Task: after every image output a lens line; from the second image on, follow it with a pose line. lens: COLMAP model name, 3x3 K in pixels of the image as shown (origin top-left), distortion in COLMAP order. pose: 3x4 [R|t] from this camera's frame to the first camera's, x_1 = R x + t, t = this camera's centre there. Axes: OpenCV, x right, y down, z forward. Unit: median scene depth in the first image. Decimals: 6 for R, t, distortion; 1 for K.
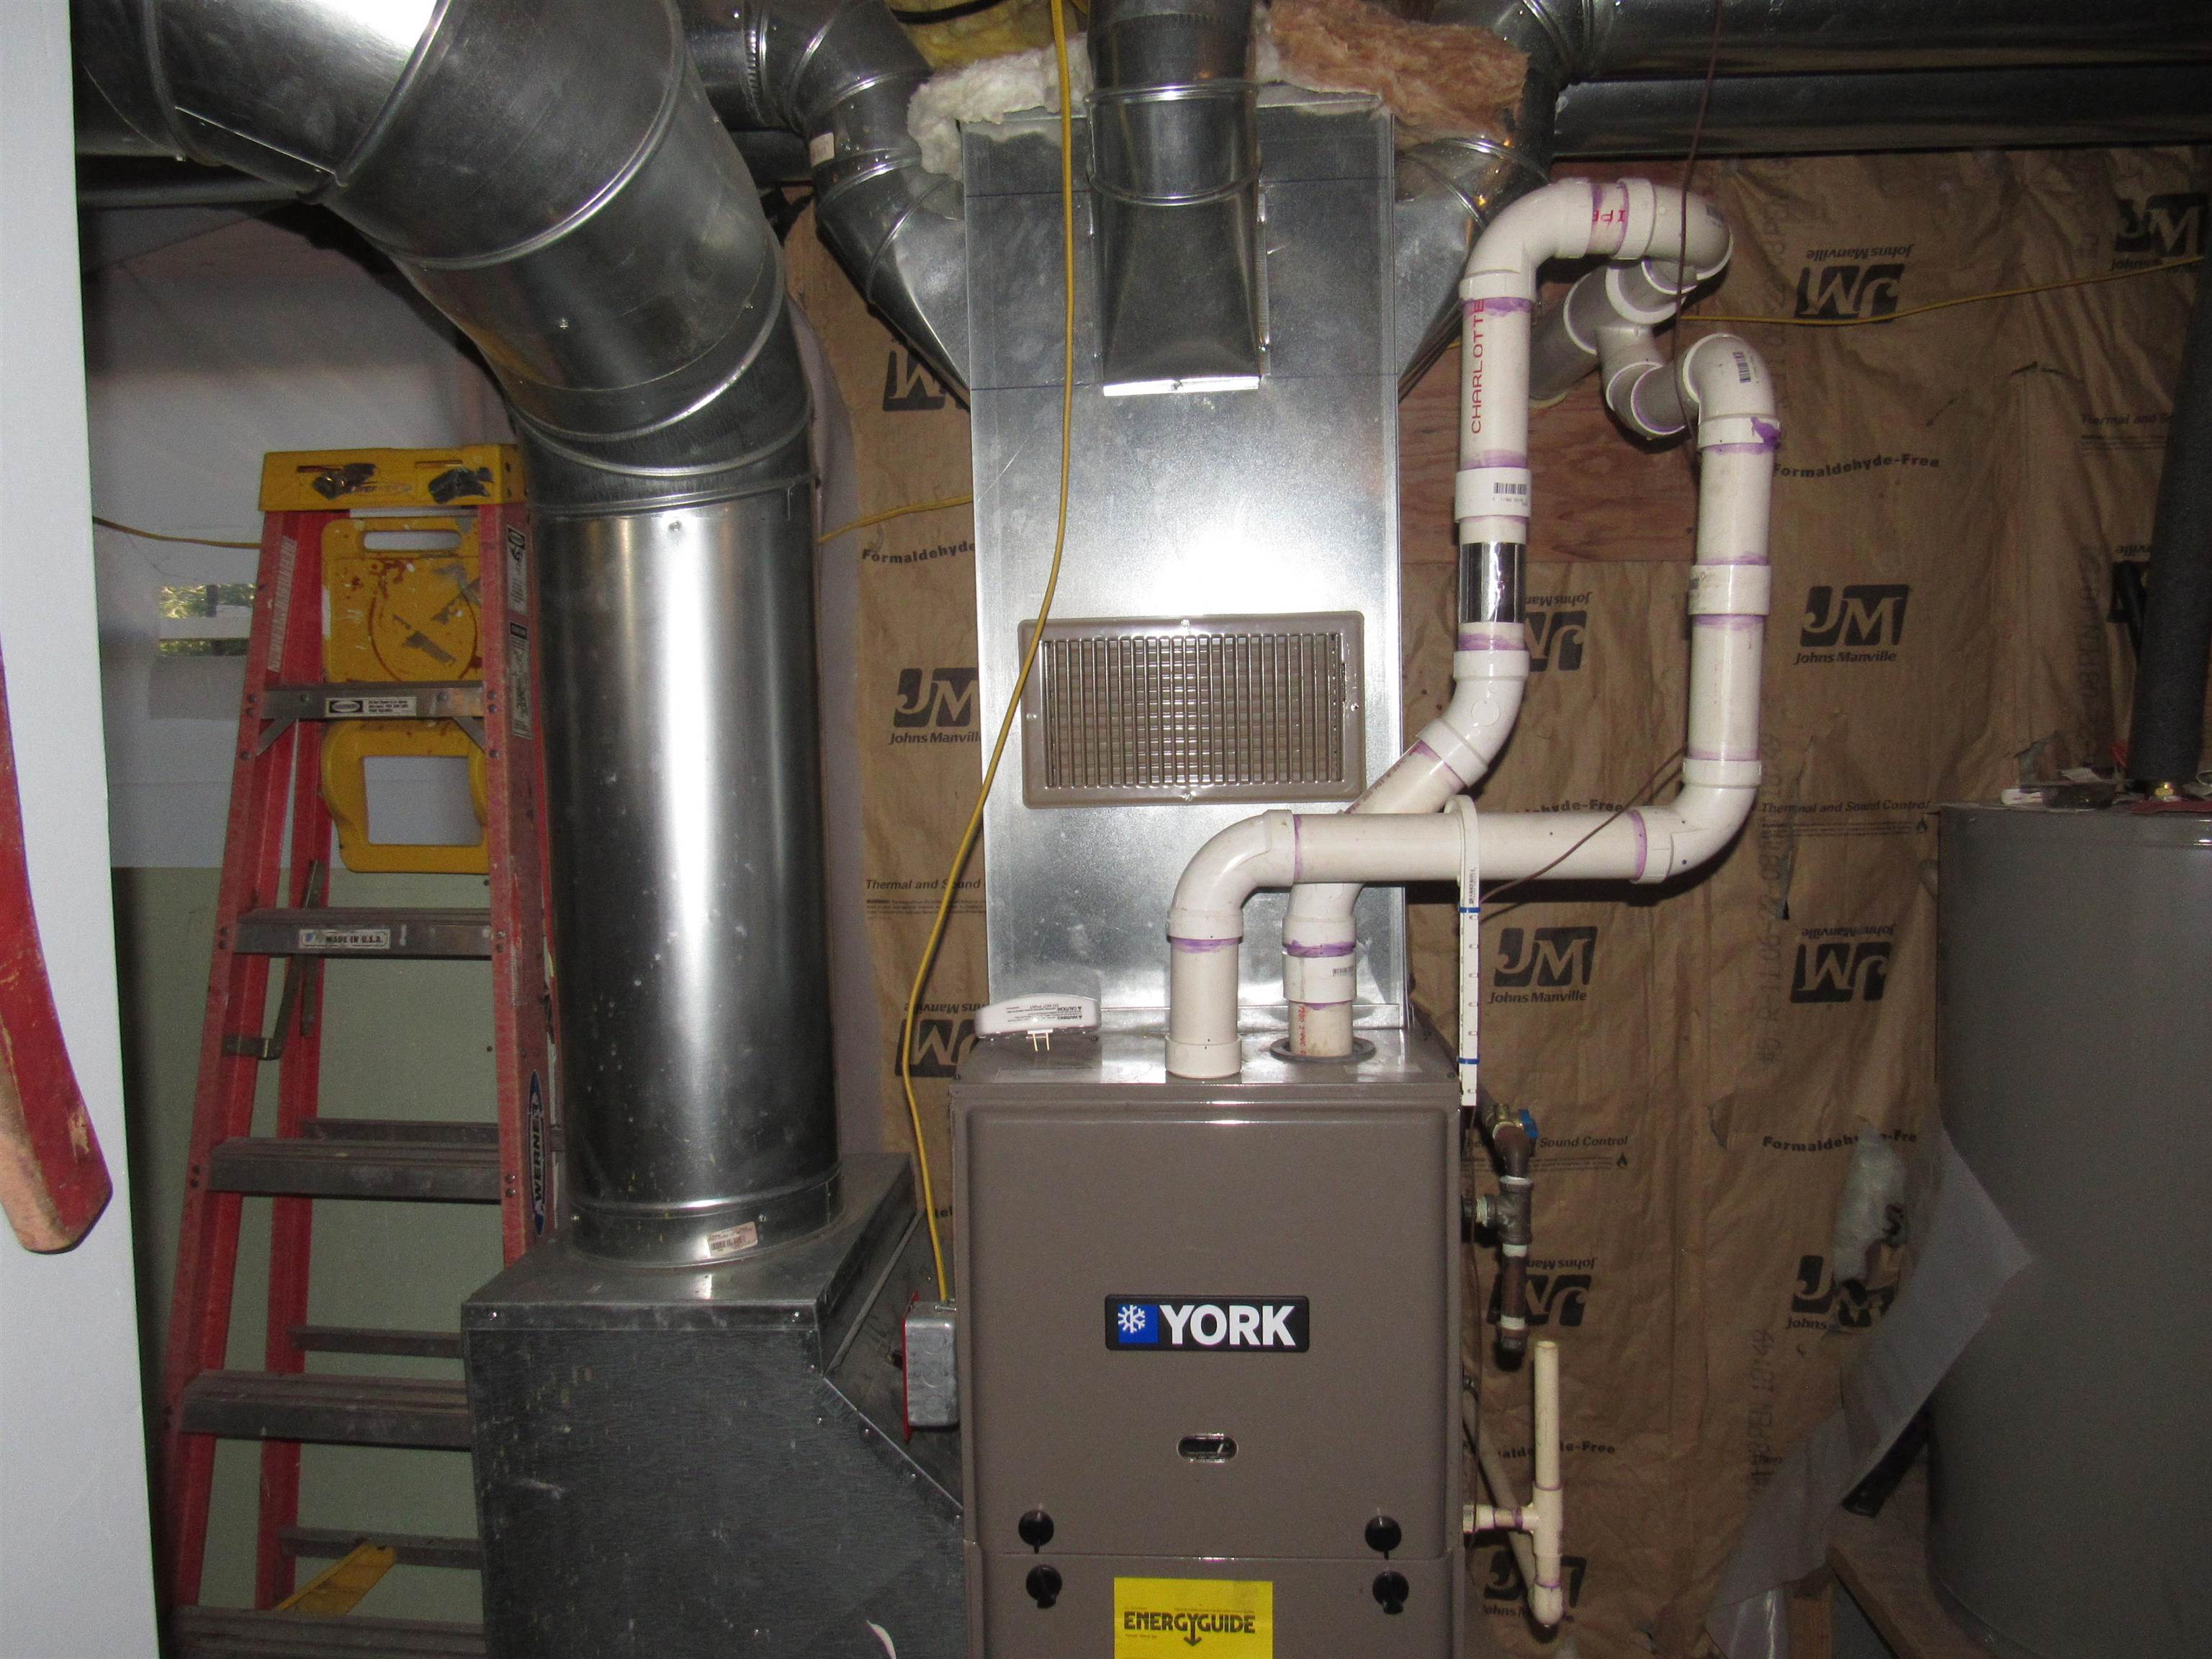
lens RADIAL K [[1592.0, 0, 1106.5], [0, 1592.0, 829.1], [0, 0, 1]] dist [-0.025568, 0.006489]
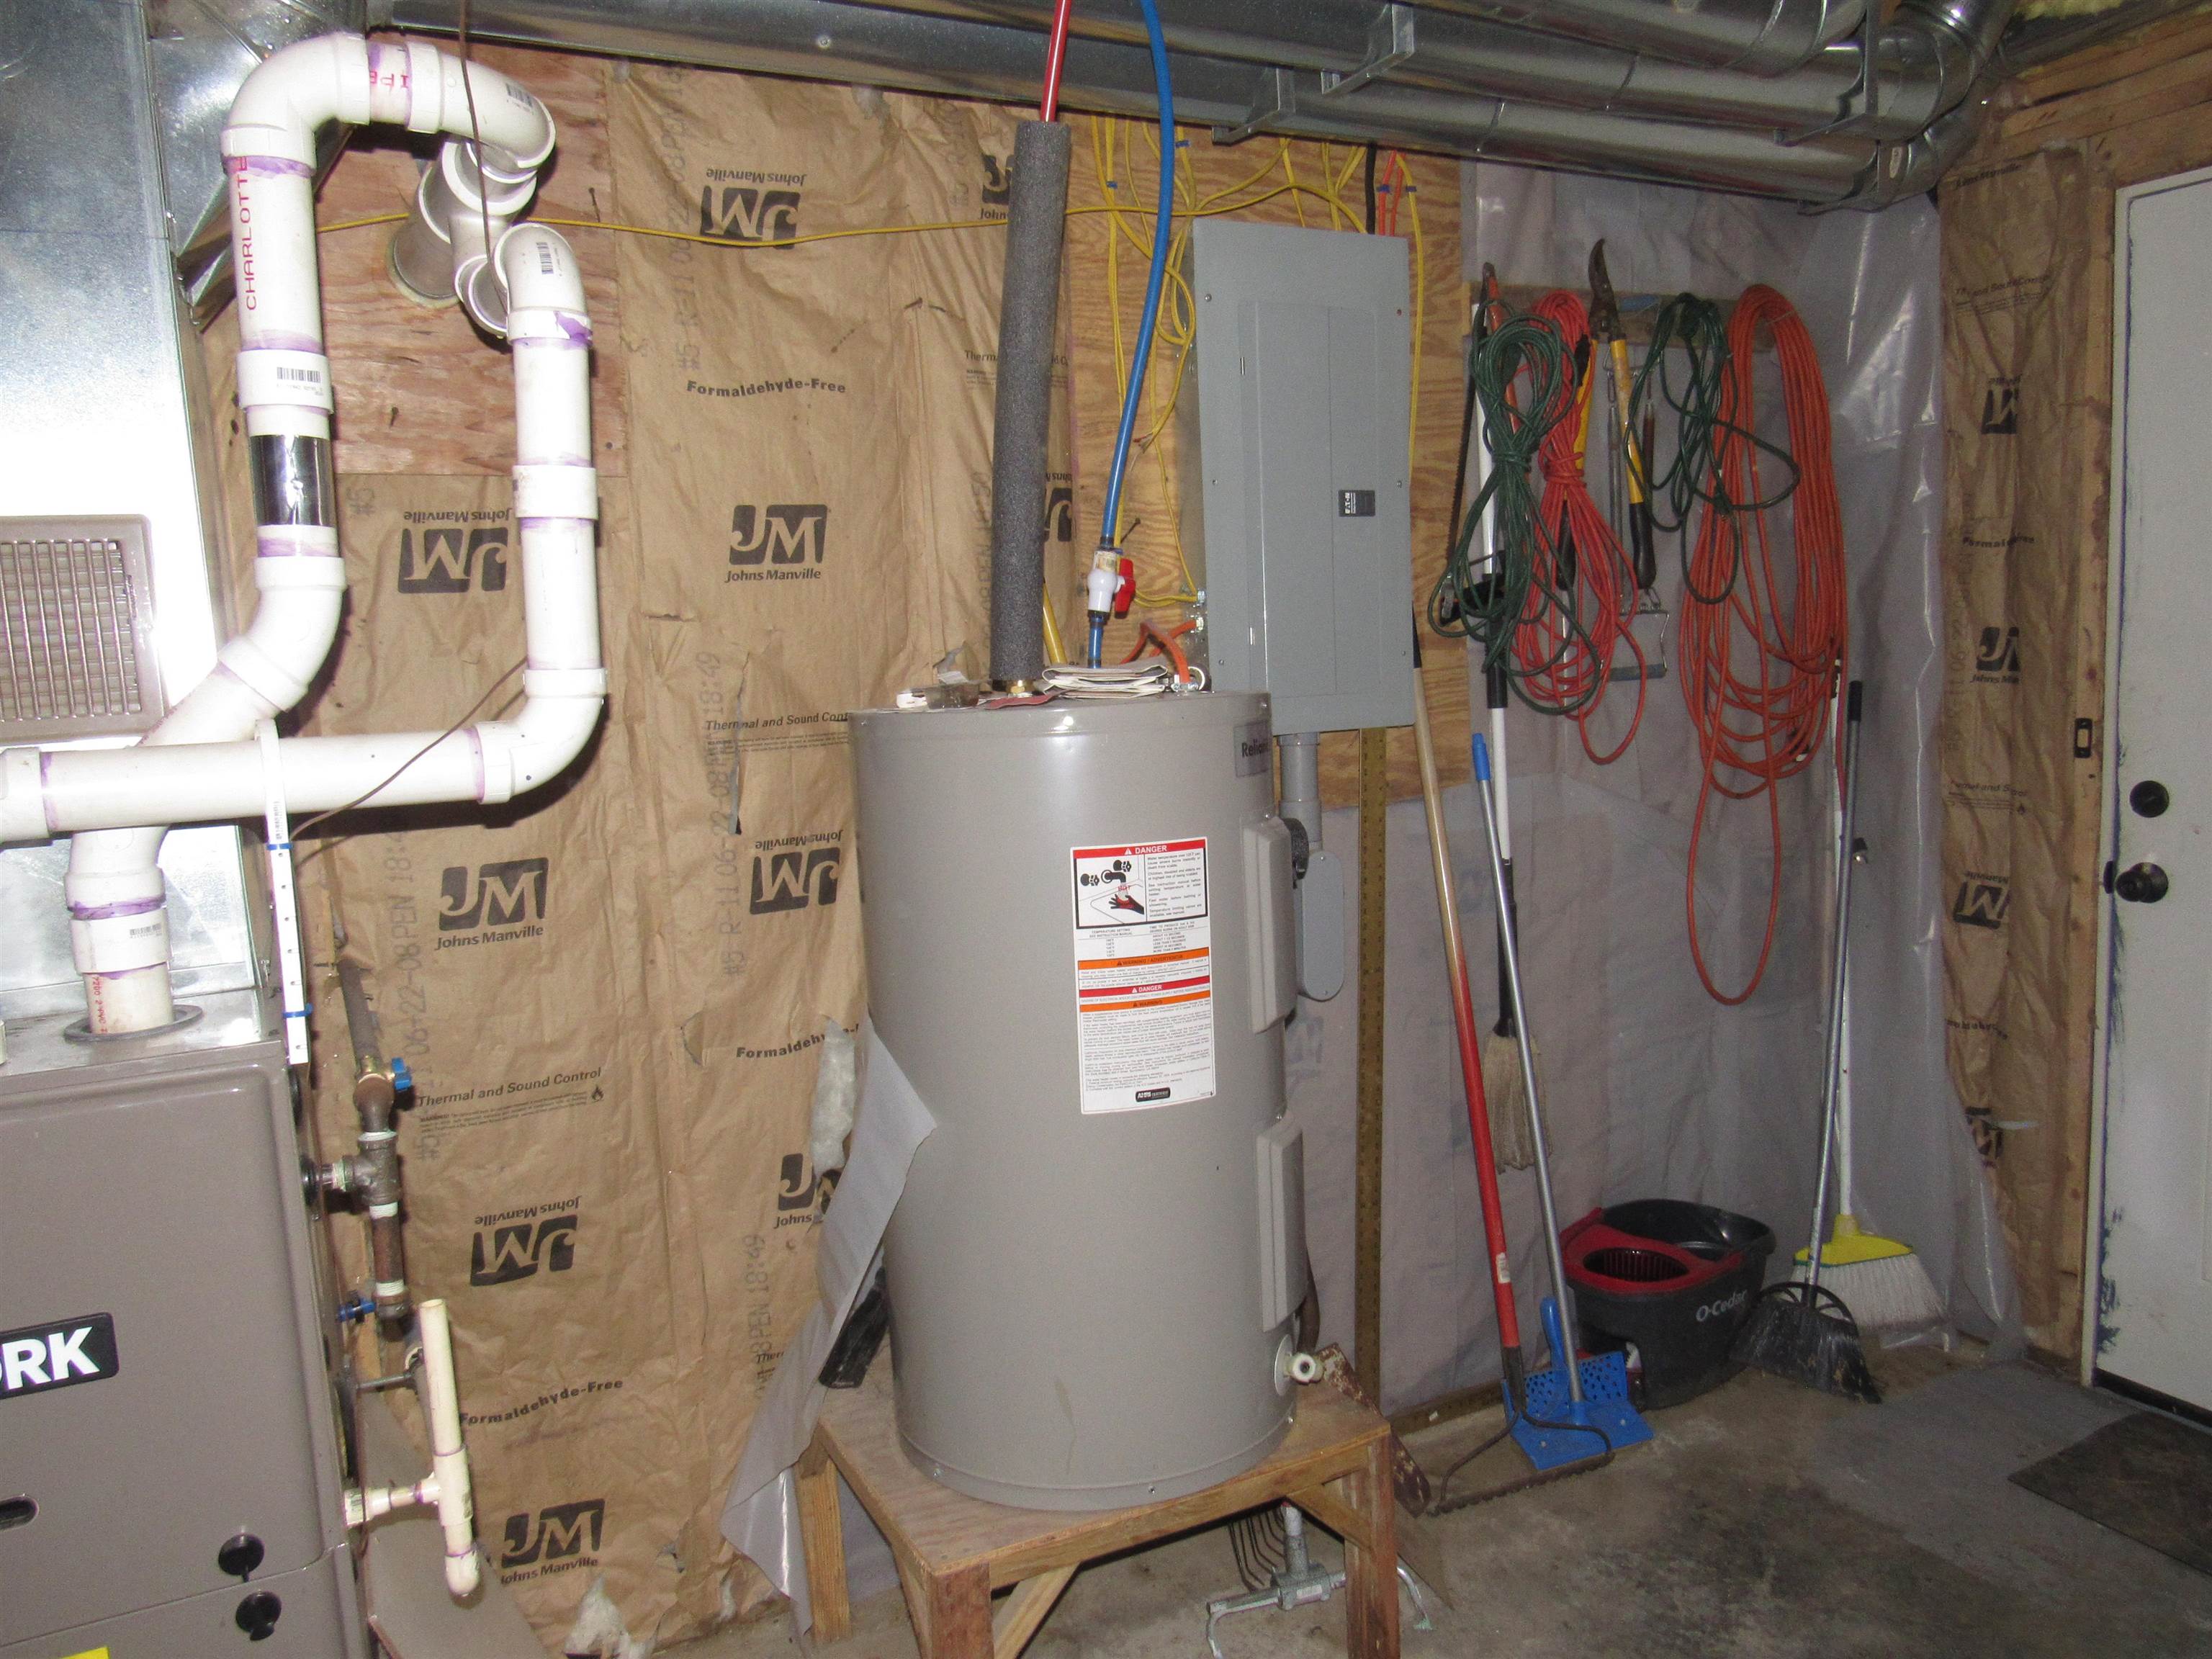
lens RADIAL K [[1592.0, 0, 1102.7], [0, 1592.0, 829.5], [0, 0, 1]] dist [-0.025568, 0.006489]
pose [[0.859433, -0.082229, 0.504592, 0.118612], [0.064549, 0.996535, 0.052456, 0.016217], [-0.507157, -0.012512, 0.861763, -0.000915]]
